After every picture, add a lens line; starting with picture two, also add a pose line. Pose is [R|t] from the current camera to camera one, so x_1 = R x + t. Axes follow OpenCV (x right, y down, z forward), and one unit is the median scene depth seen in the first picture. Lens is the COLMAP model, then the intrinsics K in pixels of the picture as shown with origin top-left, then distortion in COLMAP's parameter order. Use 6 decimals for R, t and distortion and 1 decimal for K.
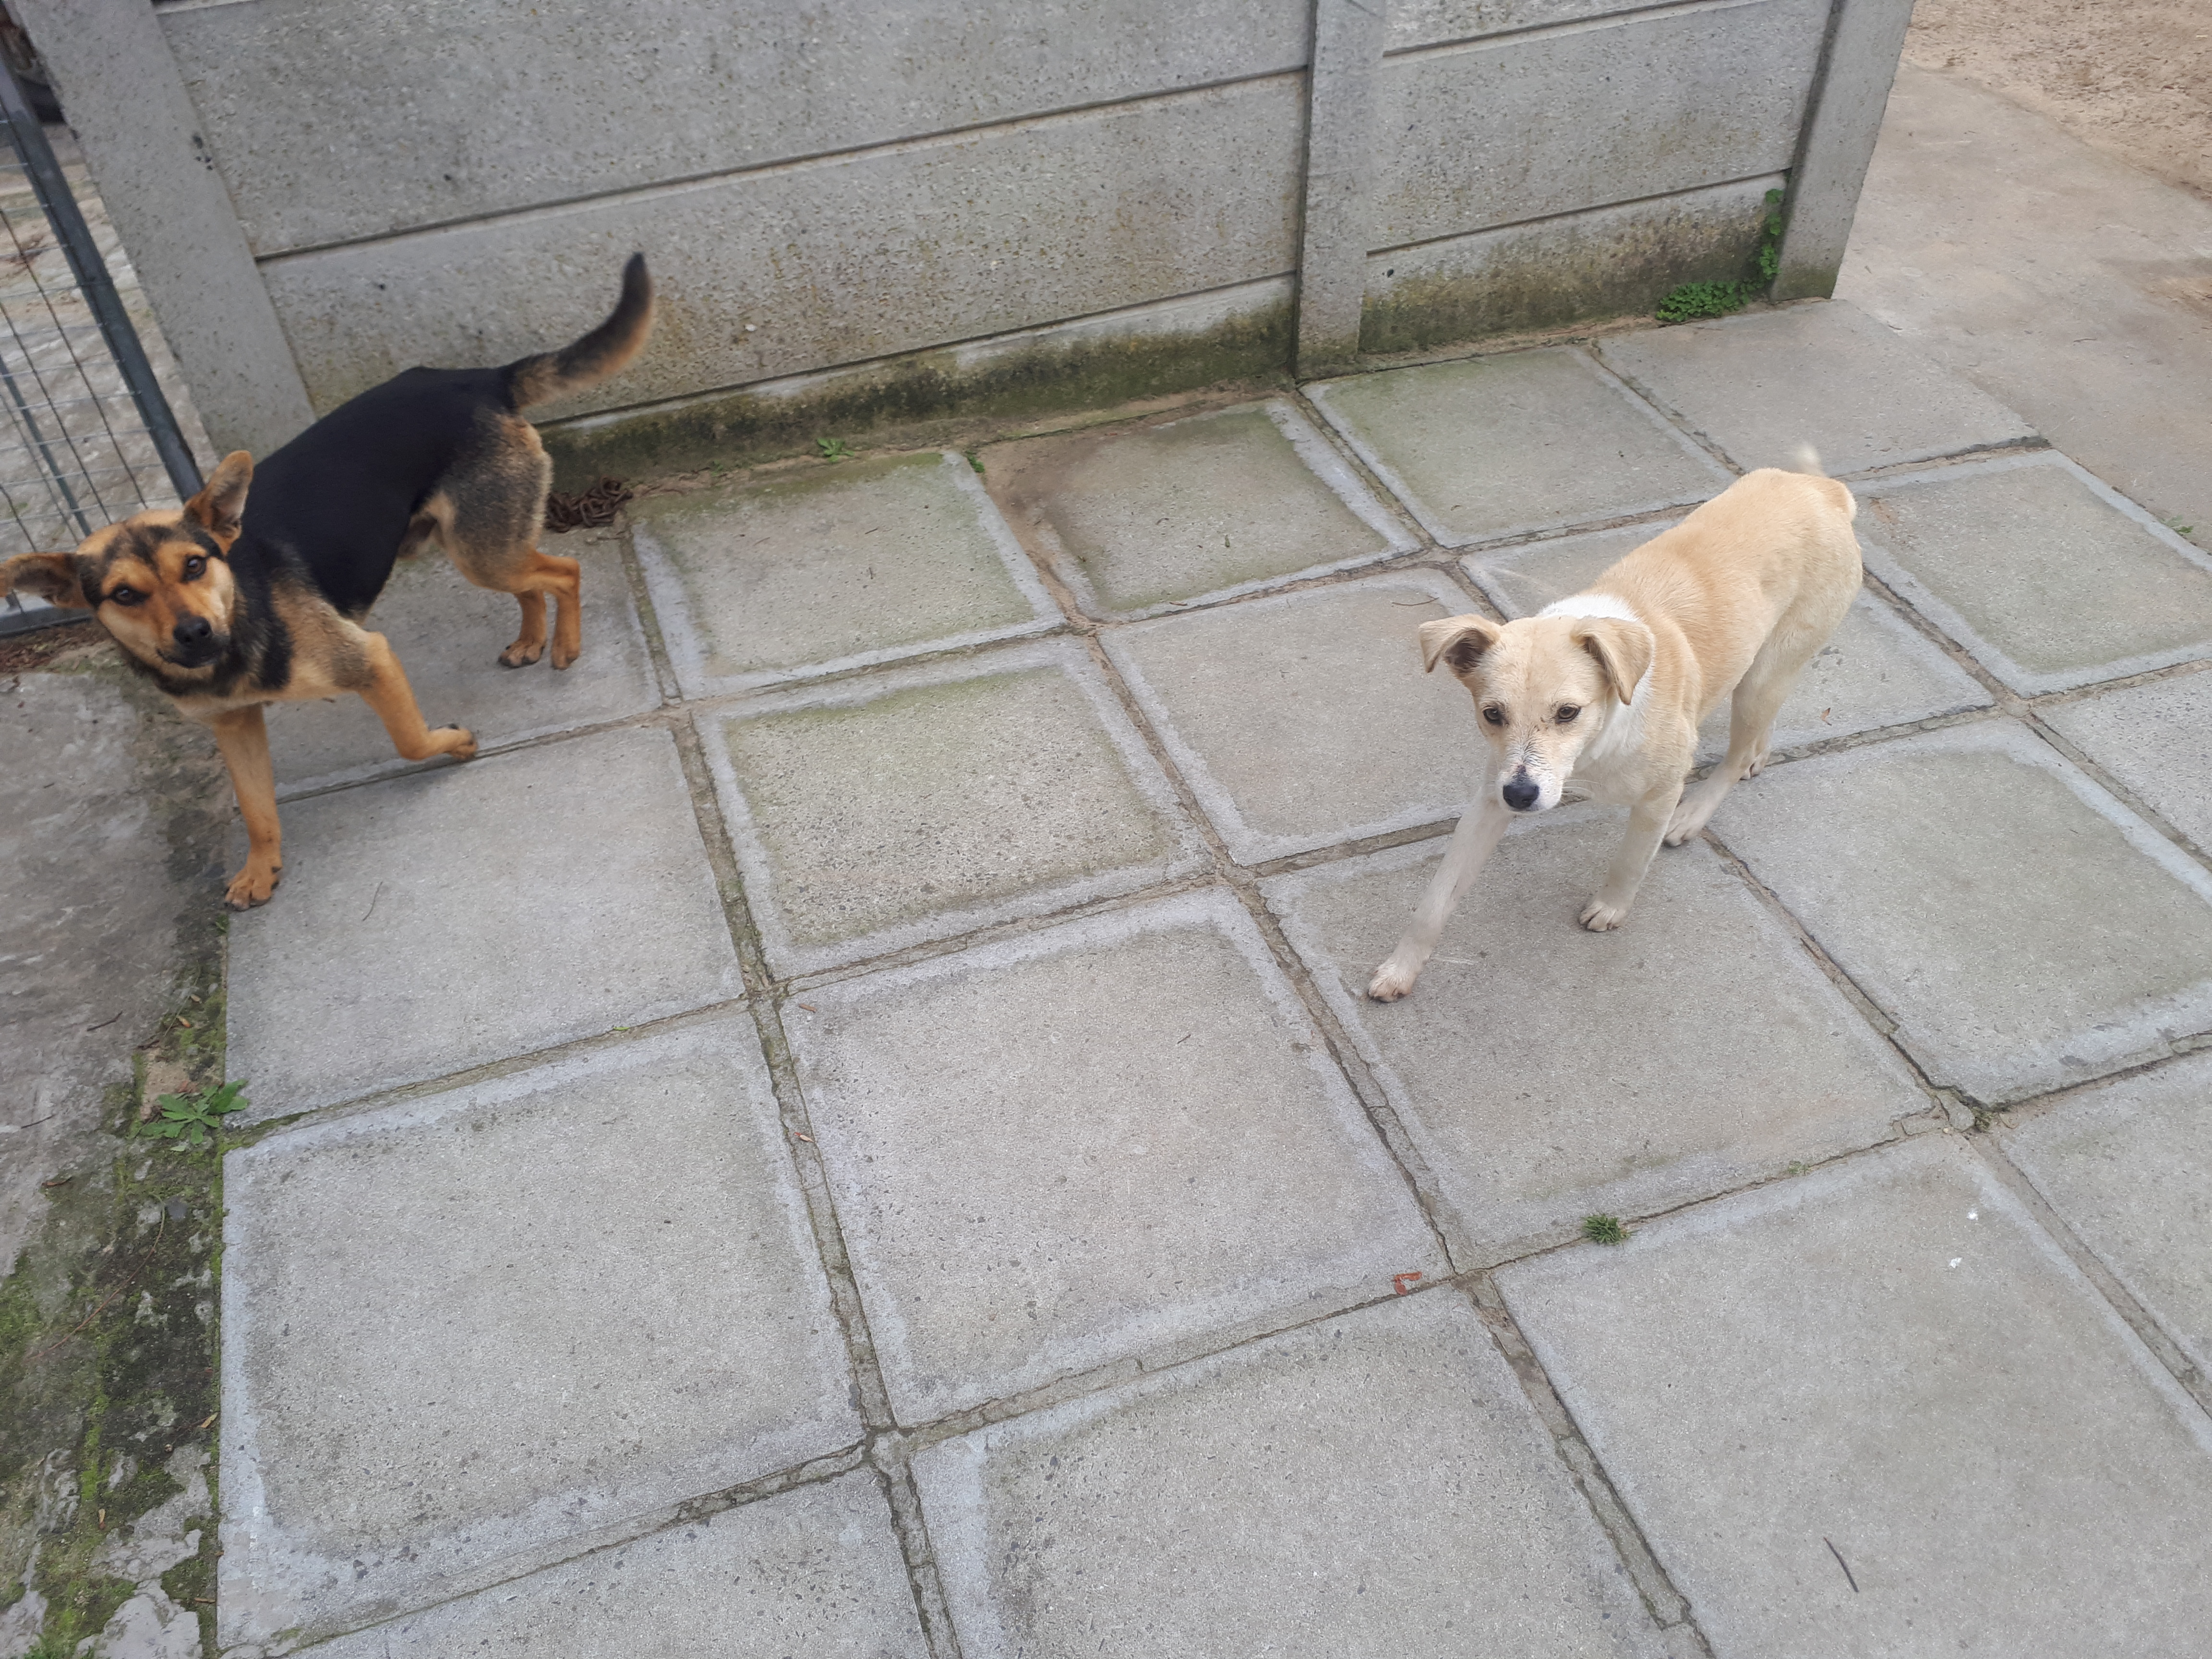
lens RADIAL K [[1765.2, 0, 1125.7], [0, 1765.2, 827.6], [0, 0, 1]] dist [0.108080, -0.163401]
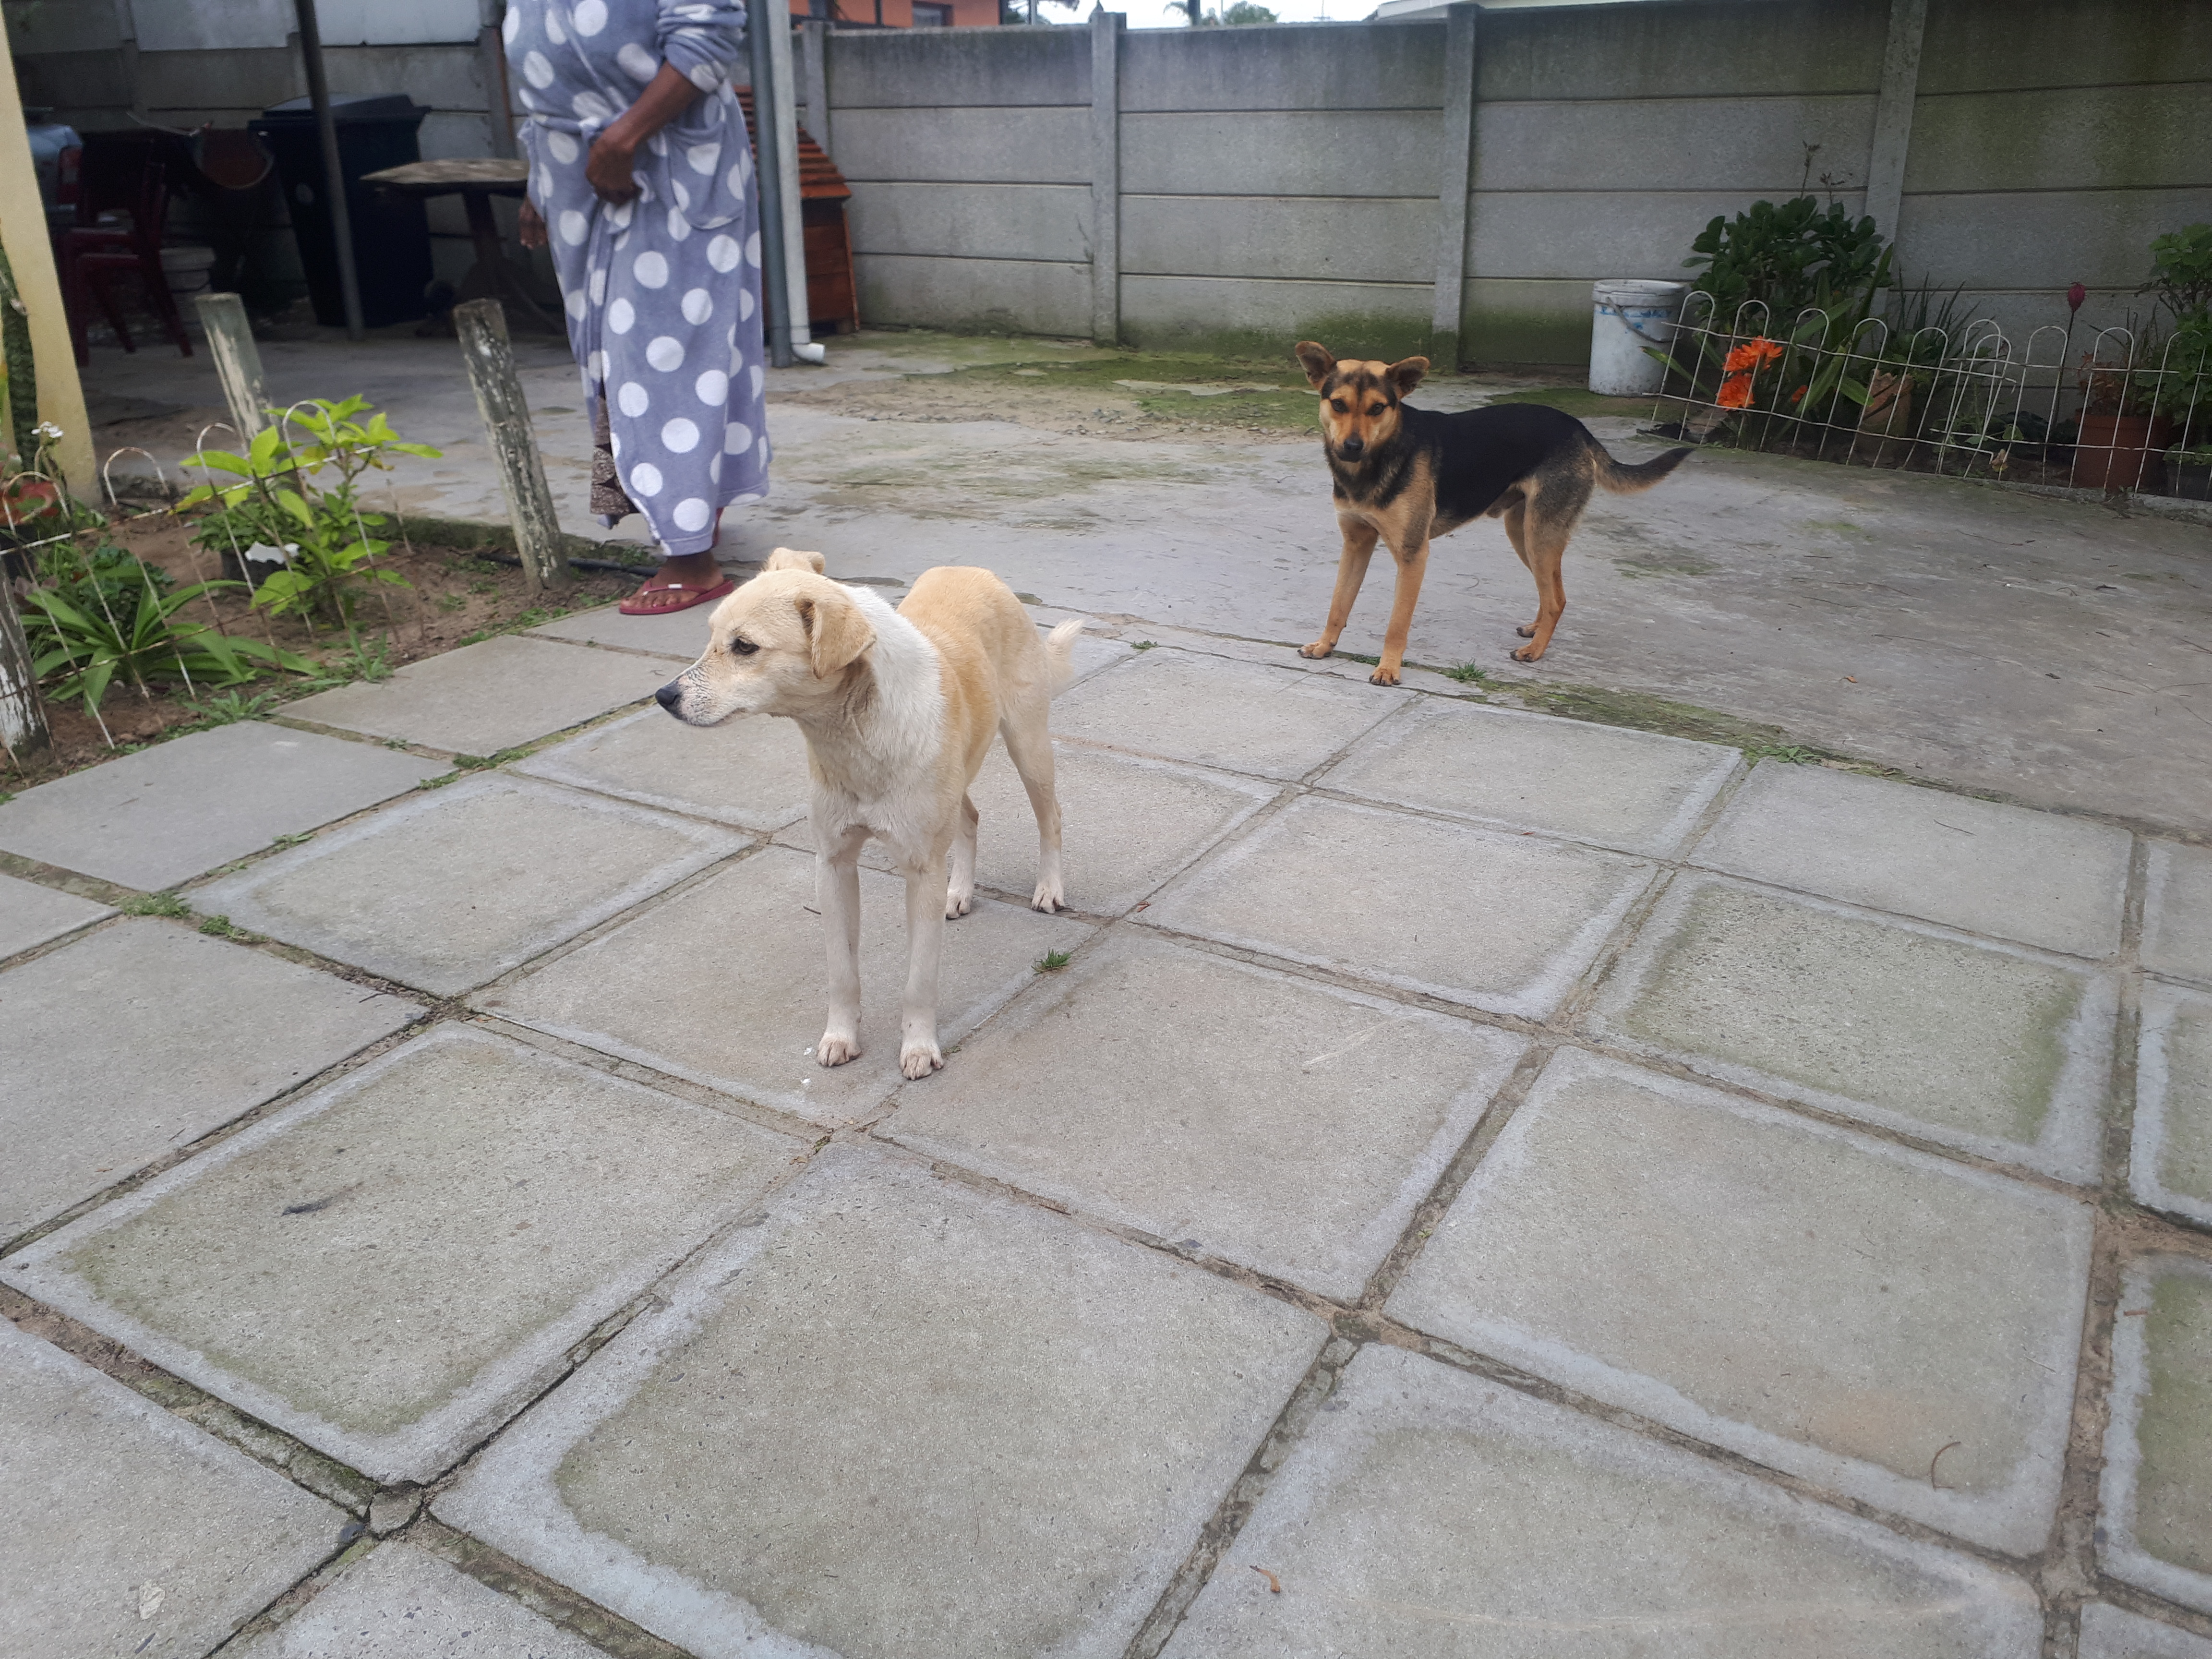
lens RADIAL K [[1767.1, 0, 1106.0], [0, 1767.1, 829.5], [0, 0, 1]] dist [0.037610, -0.085794]
pose [[-0.755764, 0.255103, -0.603111, 0.703391], [-0.449854, 0.467028, 0.761260, -0.571600], [0.475870, 0.846644, -0.238204, 0.898674]]
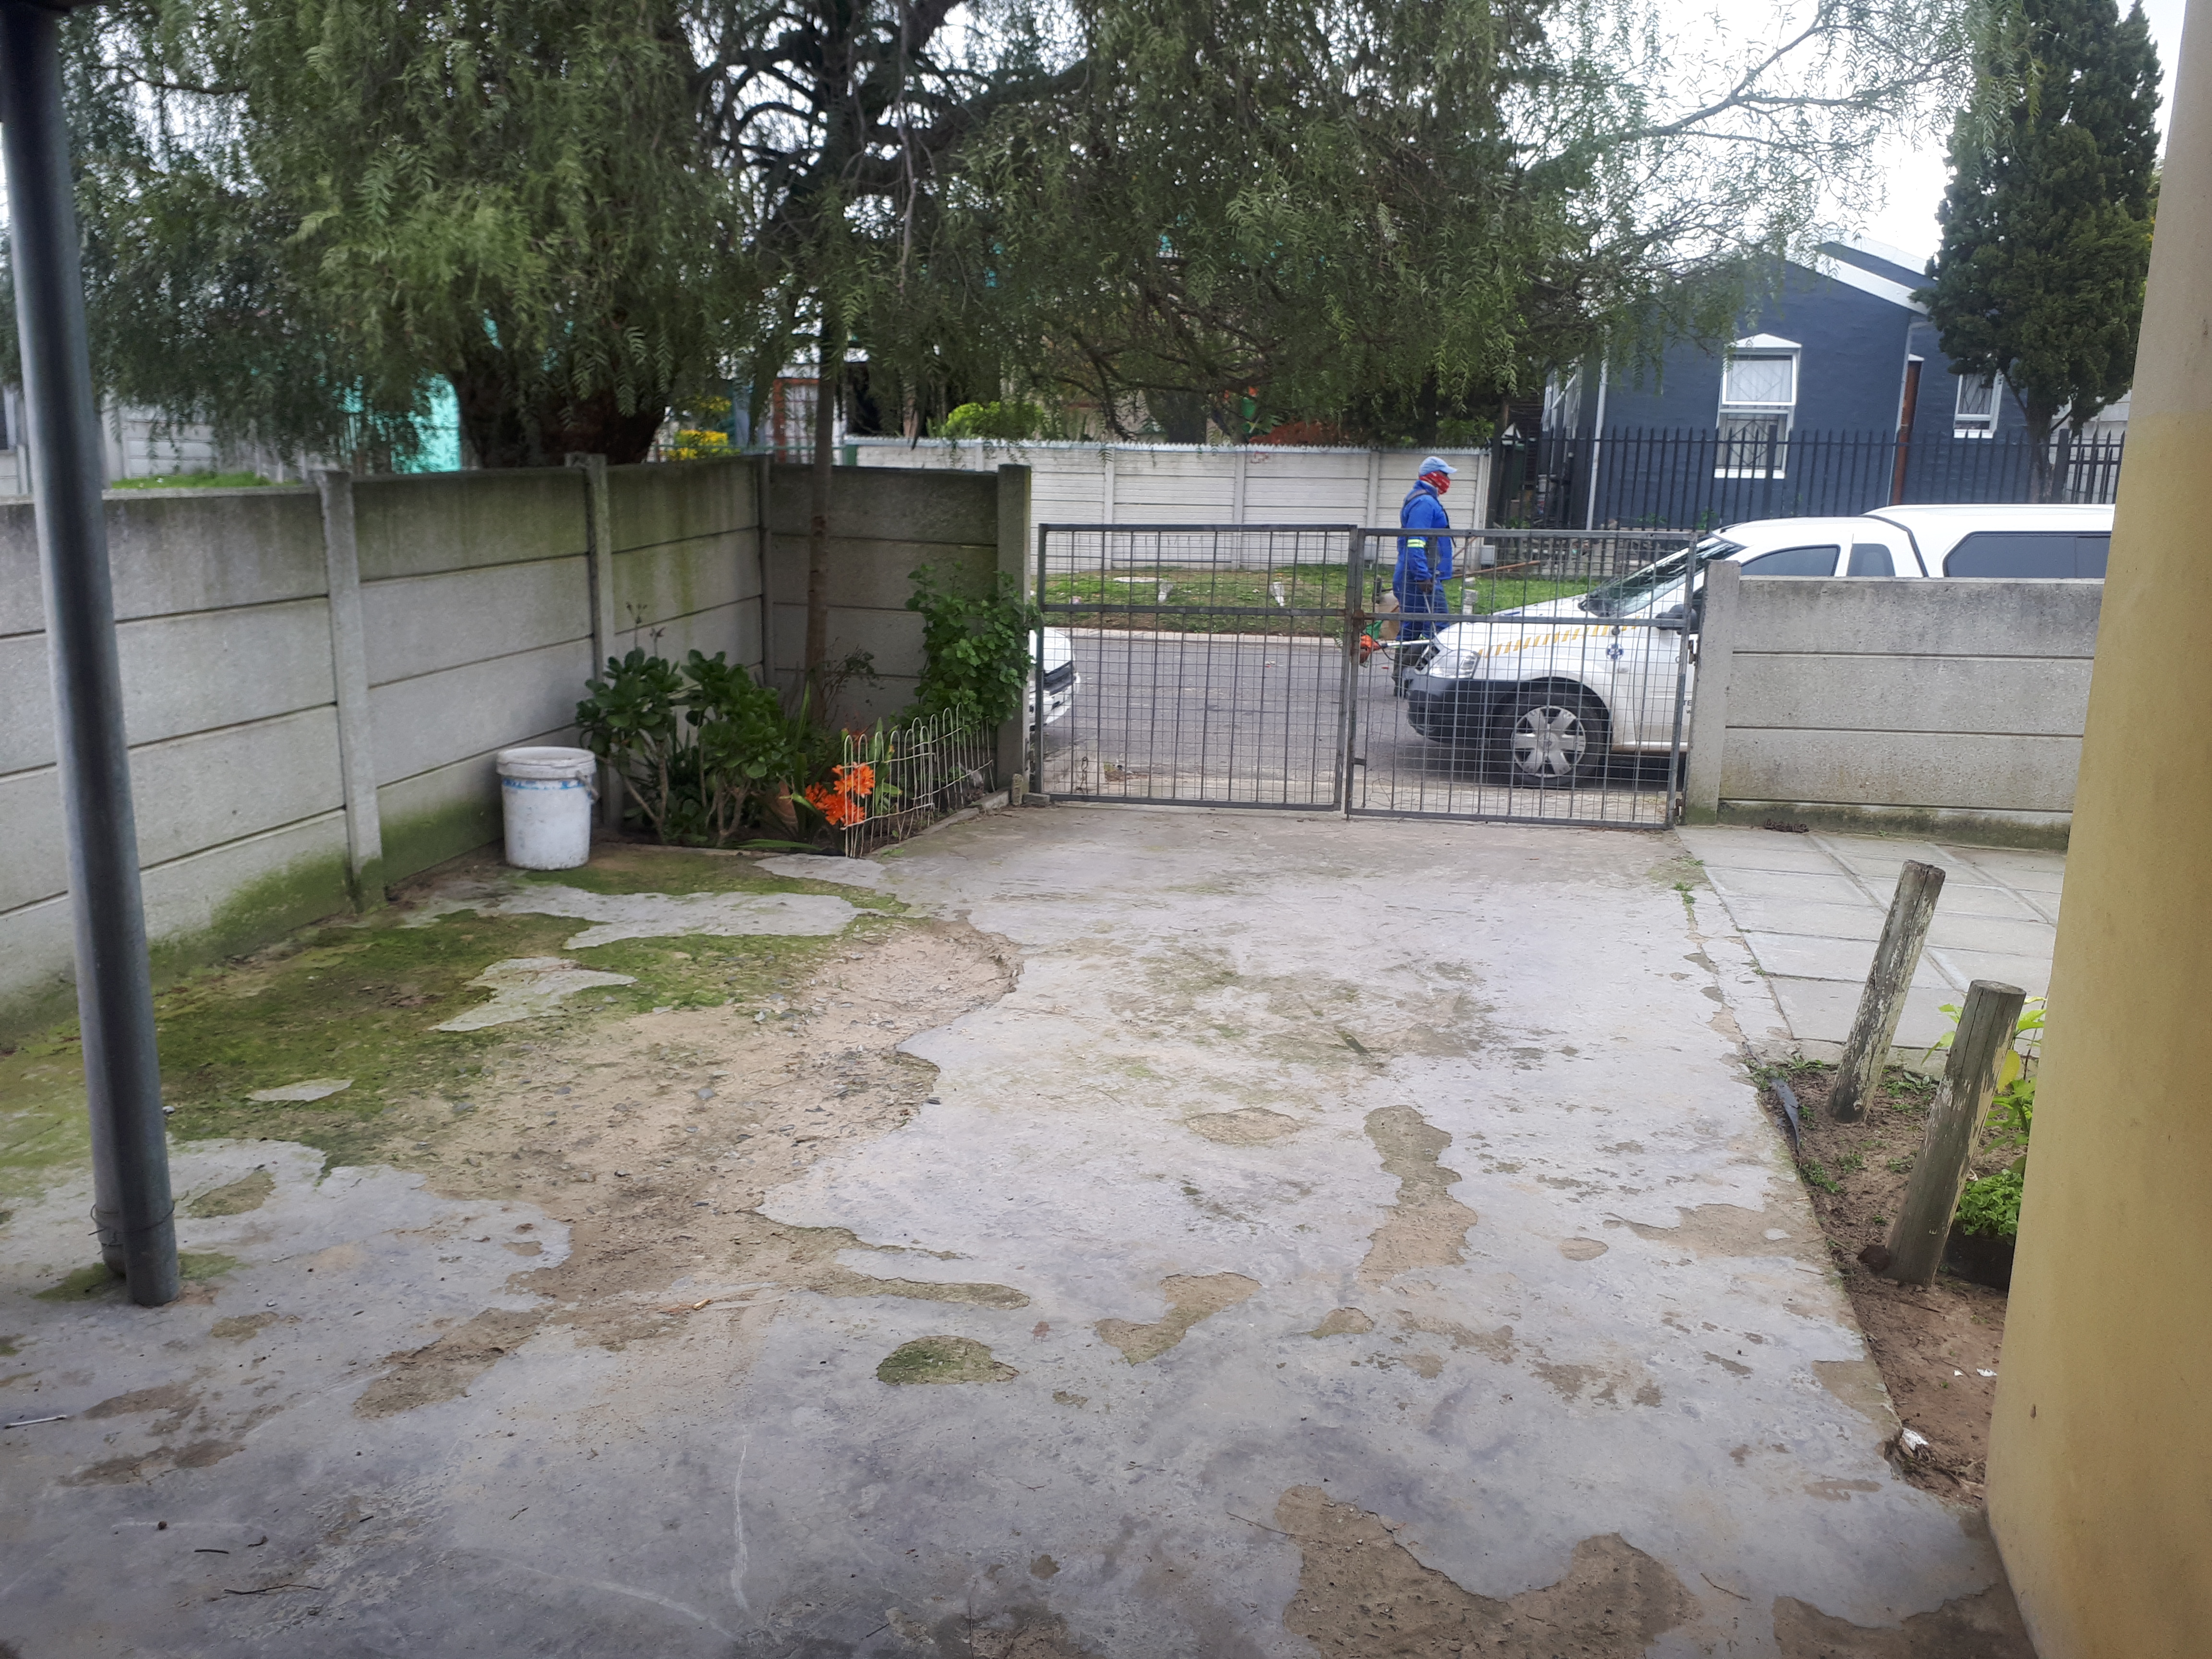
lens RADIAL K [[1750.4, 0, 1144.3], [0, 1750.4, 821.5], [0, 0, 1]] dist [0.157802, -0.287688]
pose [[0.853097, 0.142908, -0.501800, 0.283909], [-0.391233, 0.811525, -0.434009, 1.705340], [0.345200, 0.566572, 0.748220, -1.771189]]
